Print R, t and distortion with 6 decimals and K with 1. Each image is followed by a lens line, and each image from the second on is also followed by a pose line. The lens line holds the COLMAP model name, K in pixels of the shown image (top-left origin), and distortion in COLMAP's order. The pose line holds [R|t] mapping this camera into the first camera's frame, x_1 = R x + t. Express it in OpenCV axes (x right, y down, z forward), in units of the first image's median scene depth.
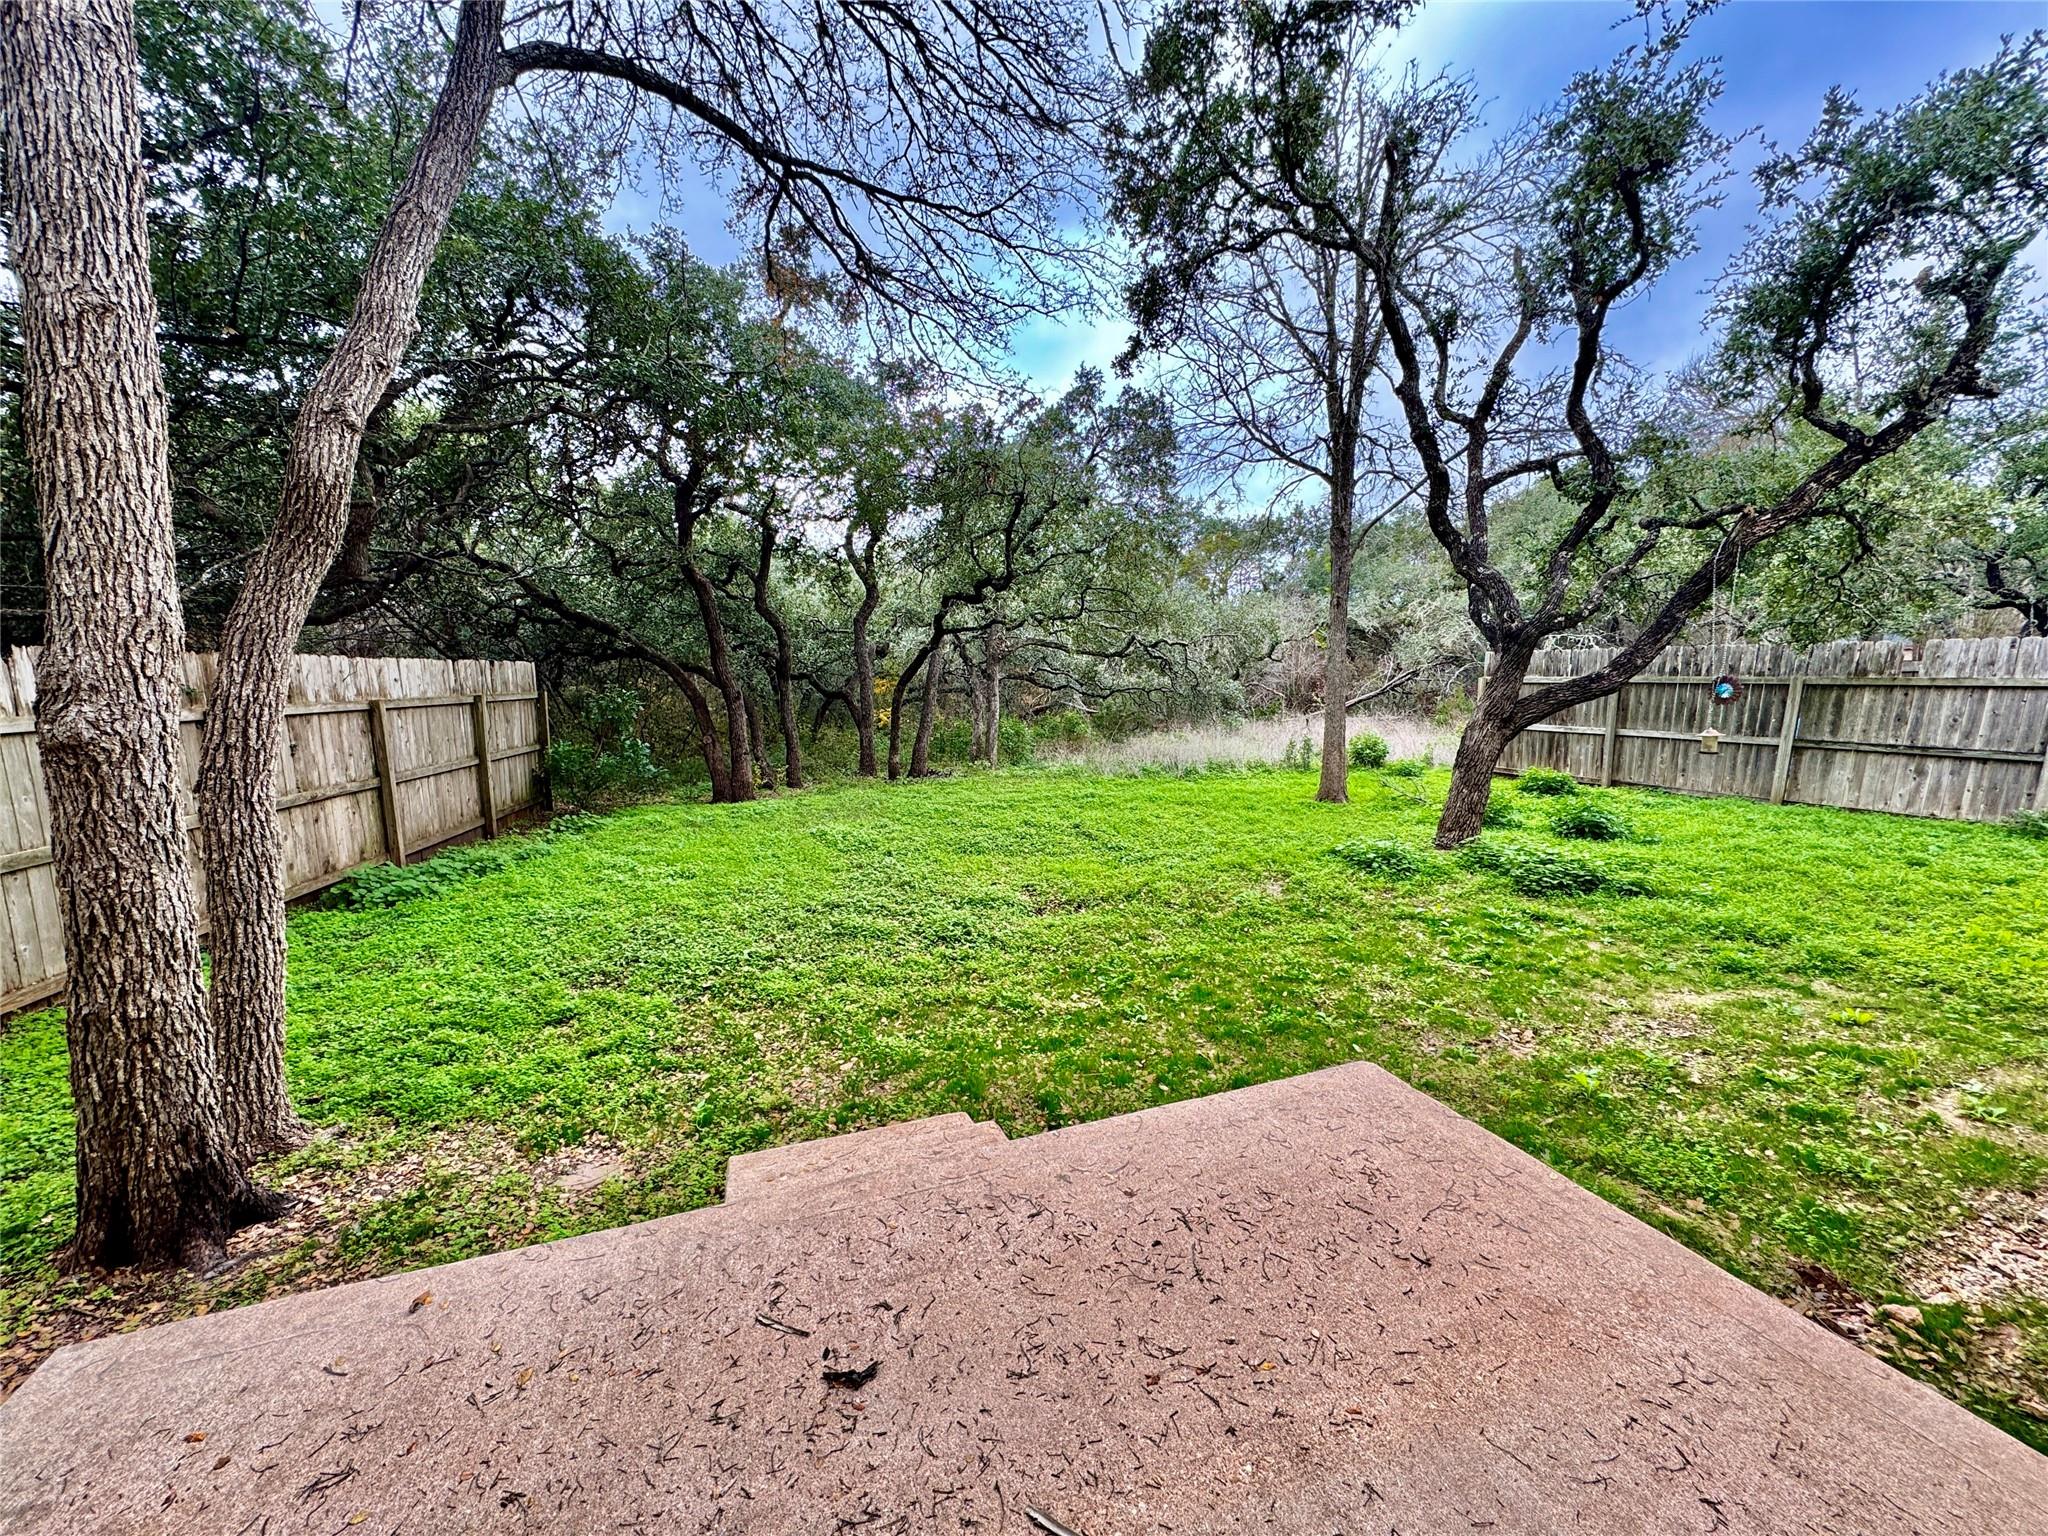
lens RADIAL K [[812.5, 0, 1022.6], [0, 812.5, 779.3], [0, 0, 1]] dist [-0.000862, -0.000127]
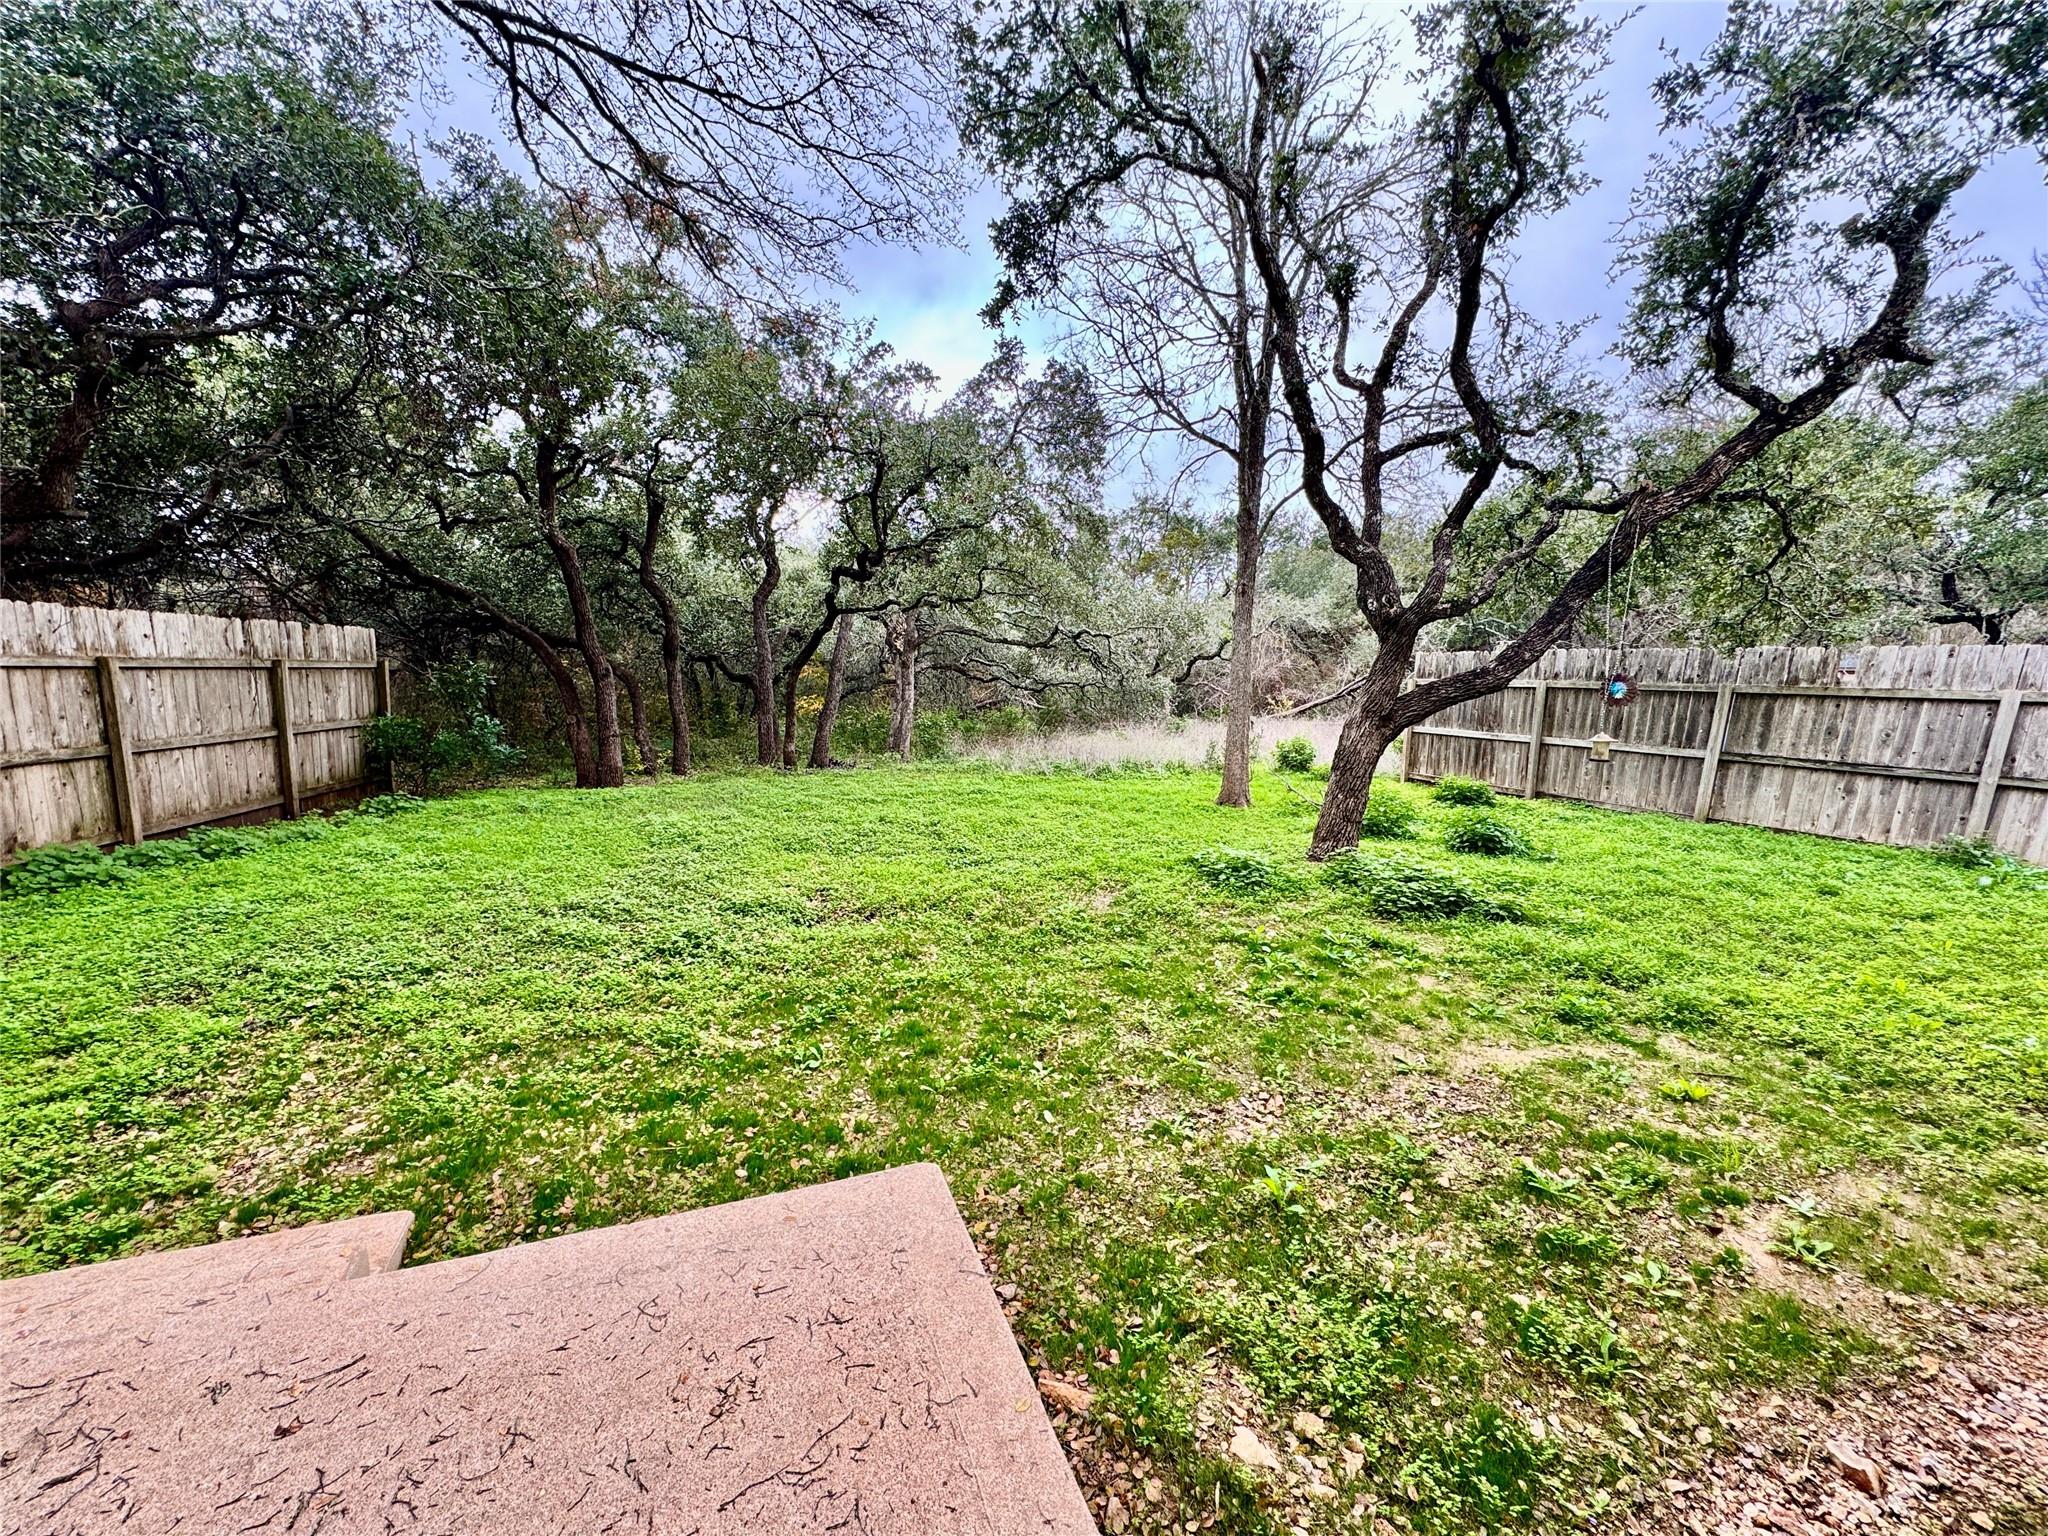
lens RADIAL K [[812.5, 0, 1020.4], [0, 812.5, 778.8], [0, 0, 1]] dist [-0.000862, -0.000127]
pose [[0.999479, 0.029403, 0.013325, 0.196456], [-0.029426, 0.999566, 0.001540, 0.004290], [-0.013274, -0.001931, 0.999910, 0.120522]]
